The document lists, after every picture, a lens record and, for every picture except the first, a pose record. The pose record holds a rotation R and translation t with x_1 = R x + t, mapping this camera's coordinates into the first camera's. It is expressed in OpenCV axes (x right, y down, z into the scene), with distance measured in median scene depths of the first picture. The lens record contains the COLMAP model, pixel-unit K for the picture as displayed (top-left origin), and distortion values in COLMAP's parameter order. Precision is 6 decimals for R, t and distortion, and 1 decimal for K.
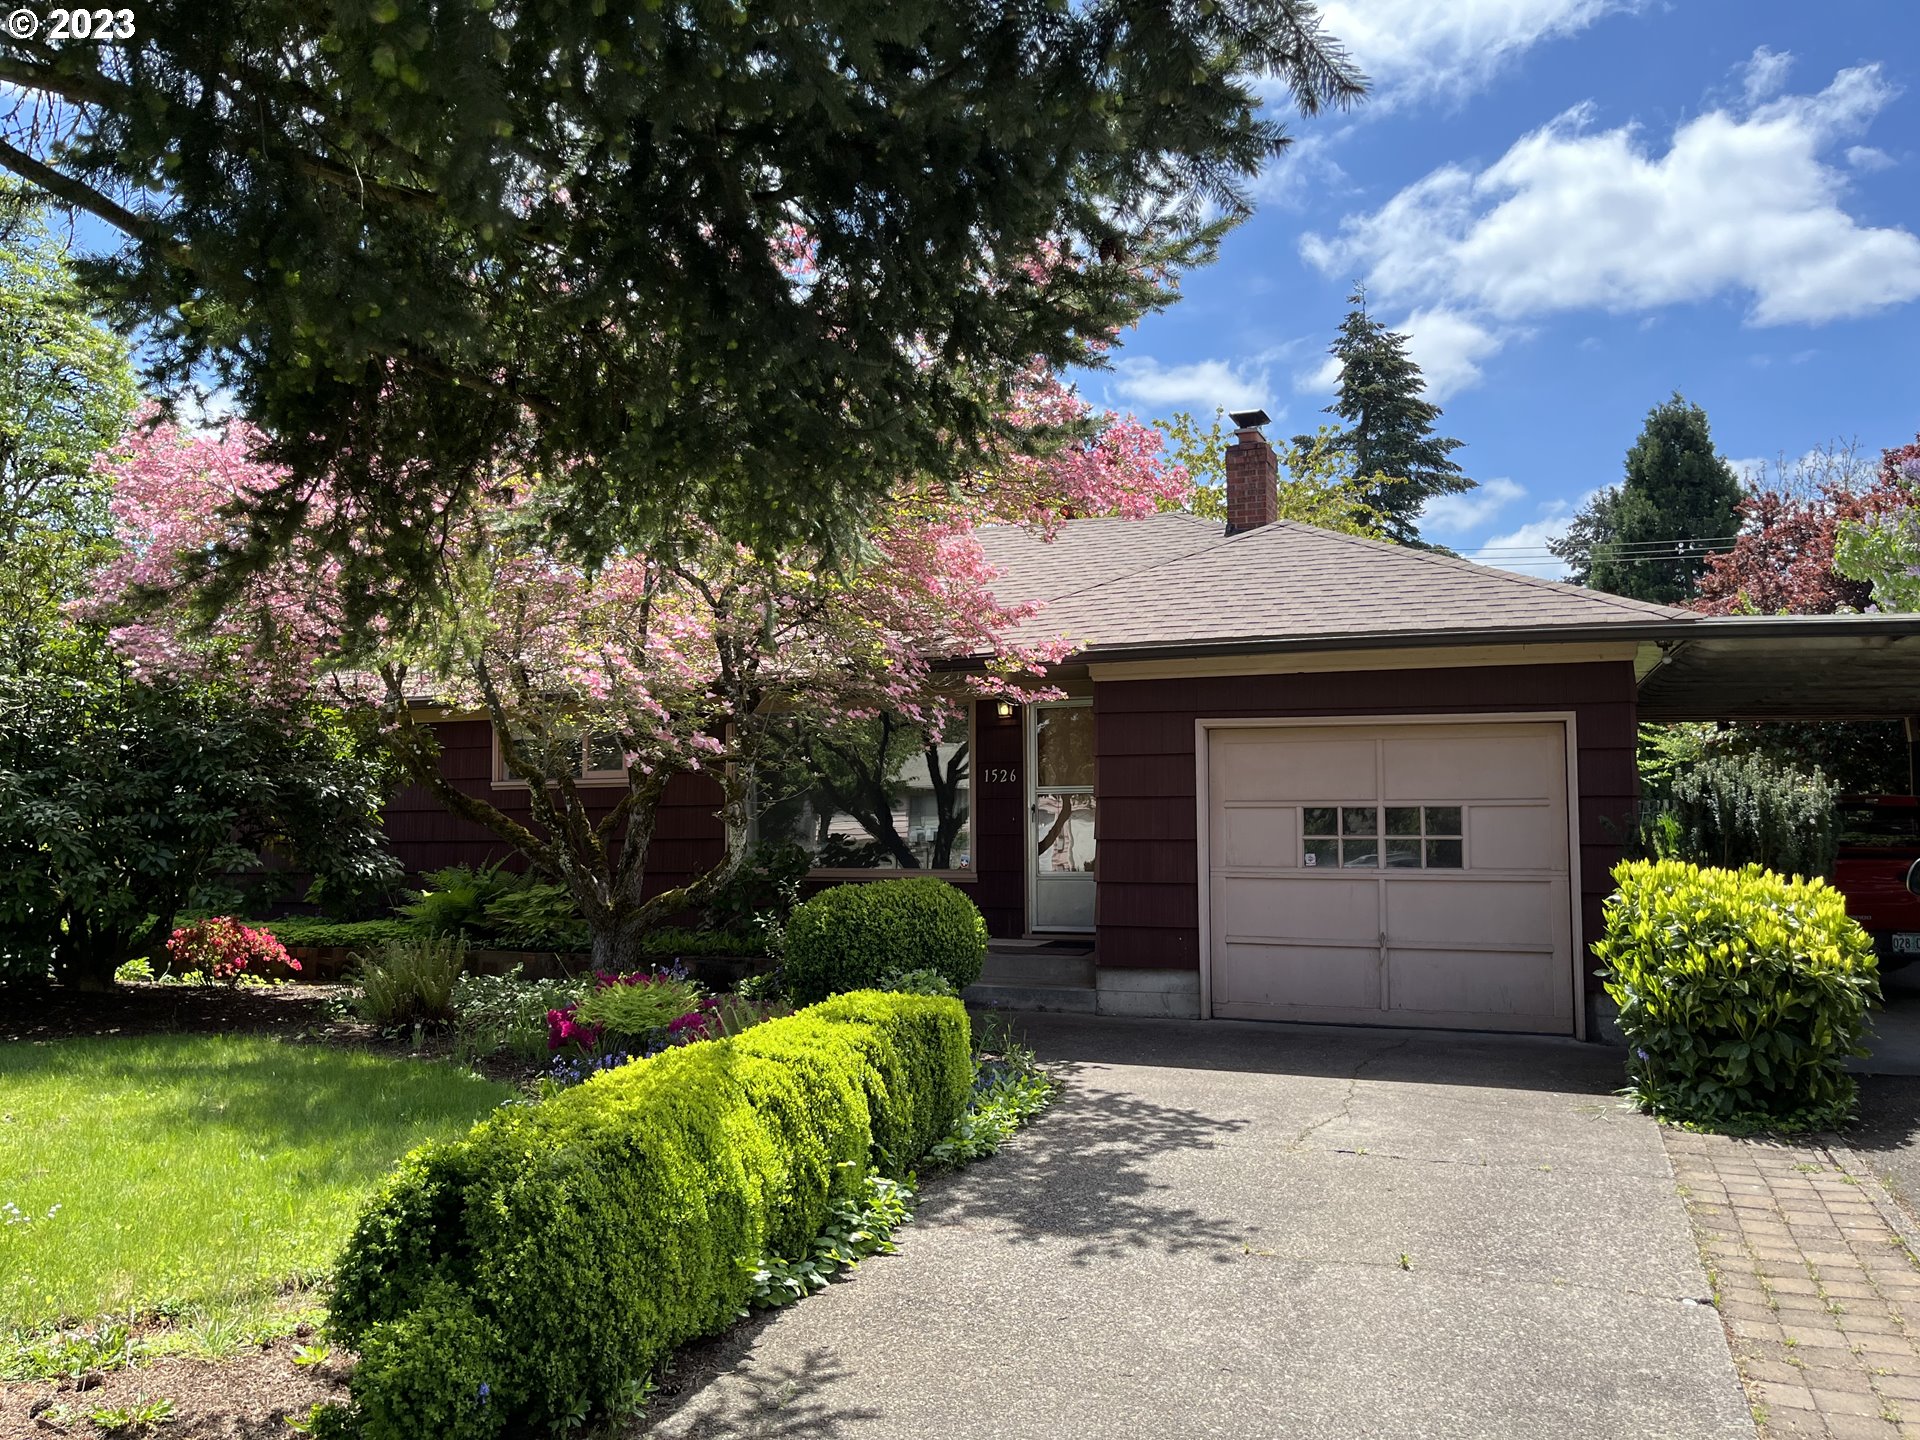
lens RADIAL K [[1459.2, 0, 974.5], [0, 1459.2, 730.8], [0, 0, 1]] dist [0.062311, -0.080973]
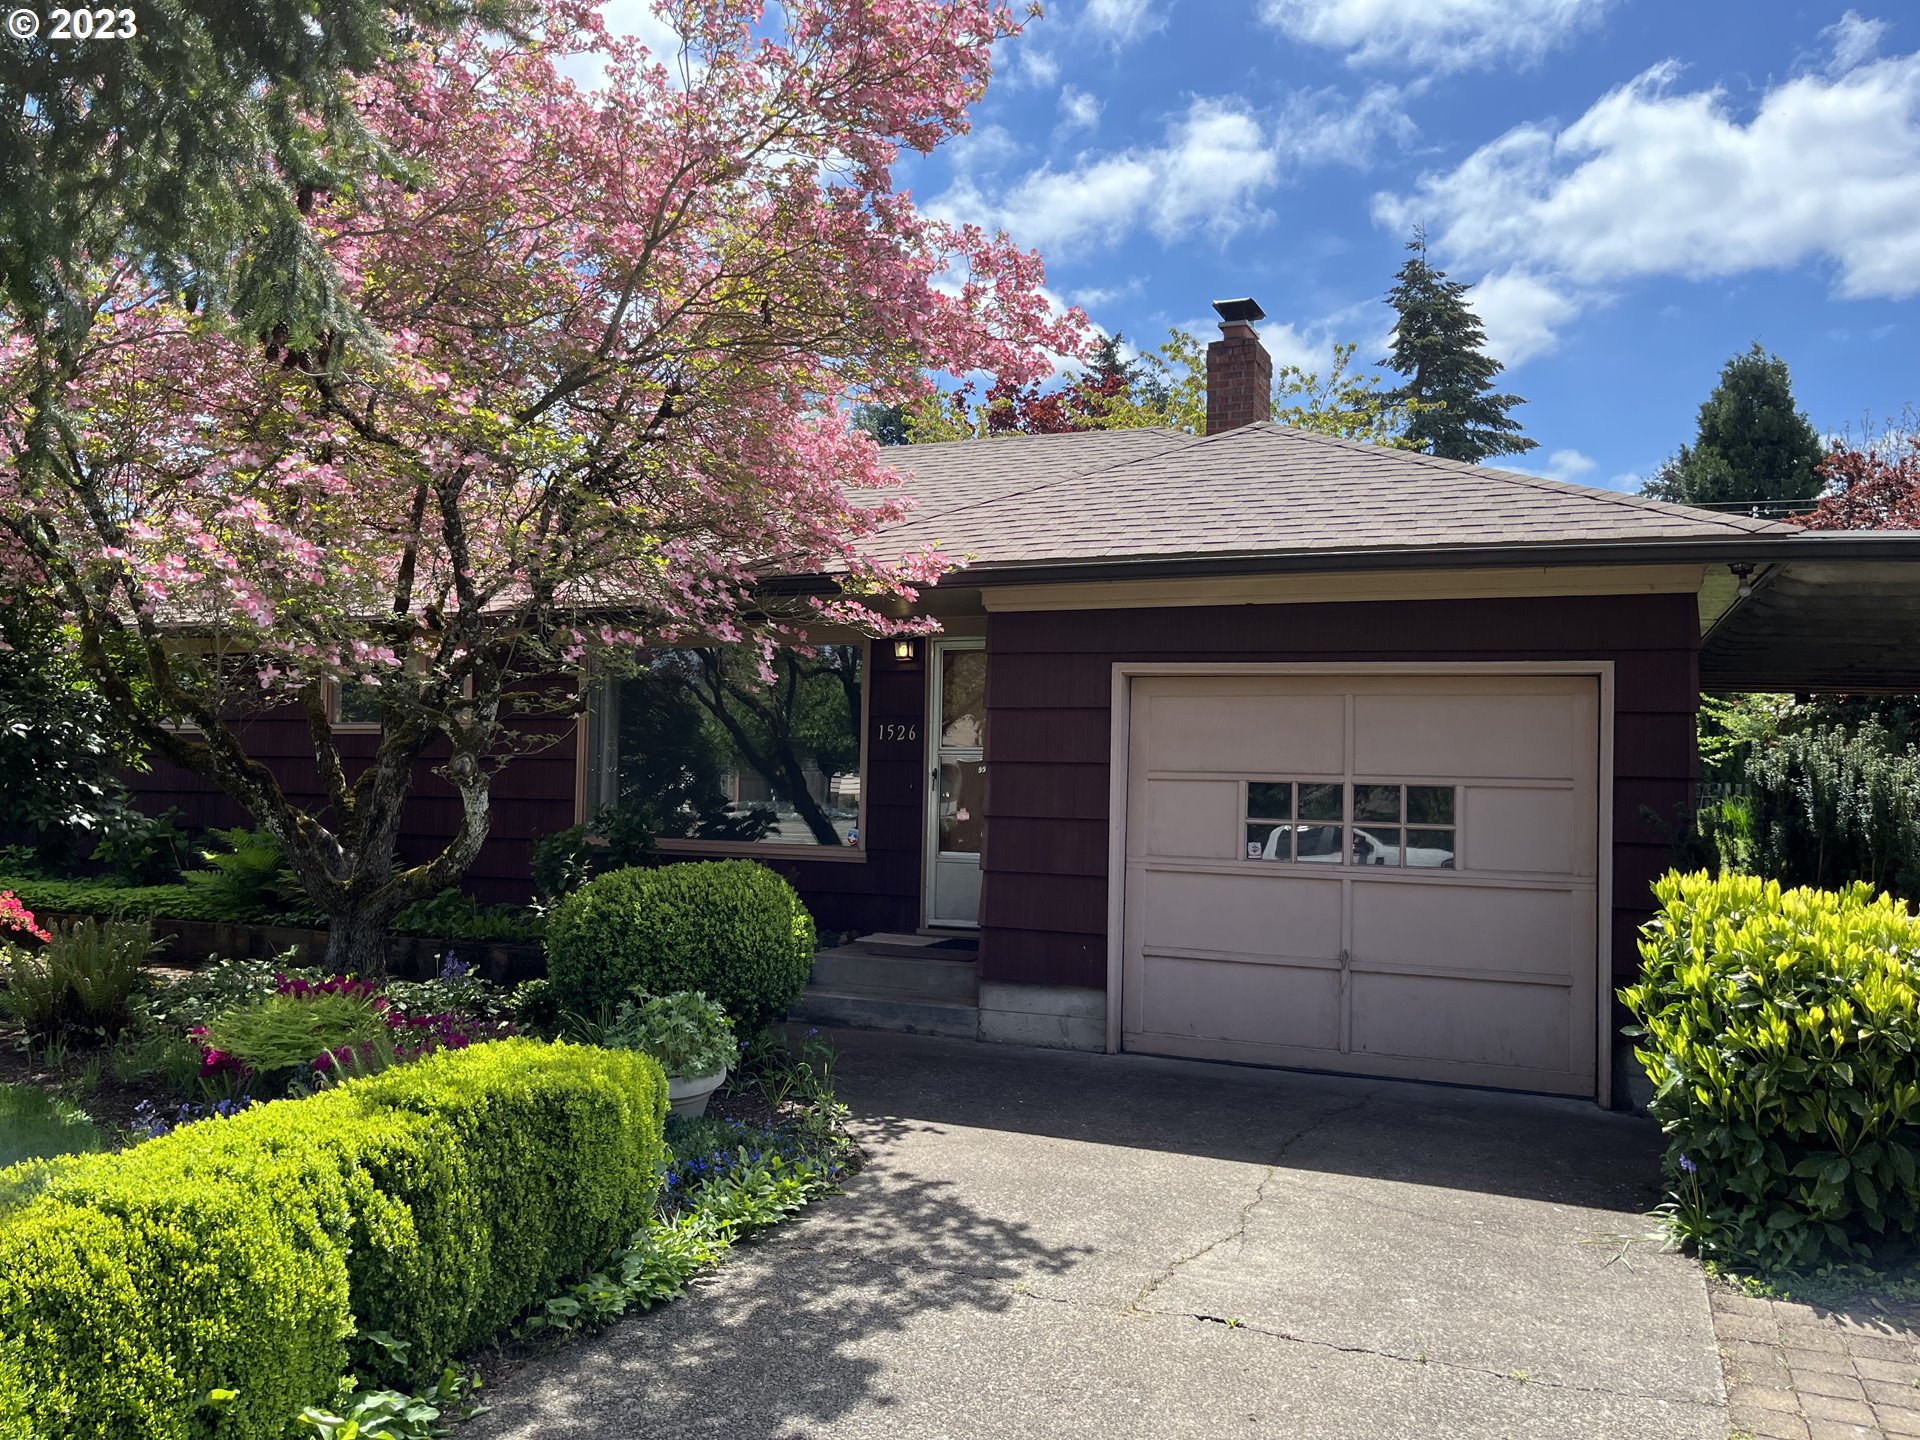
lens RADIAL K [[1473.2, 0, 970.4], [0, 1473.2, 735.9], [0, 0, 1]] dist [0.097134, -0.149030]
pose [[0.999180, 0.026950, -0.030206, 0.114171], [-0.026085, 0.999248, 0.028692, 0.011284], [0.030957, -0.027881, 0.999132, 0.252020]]
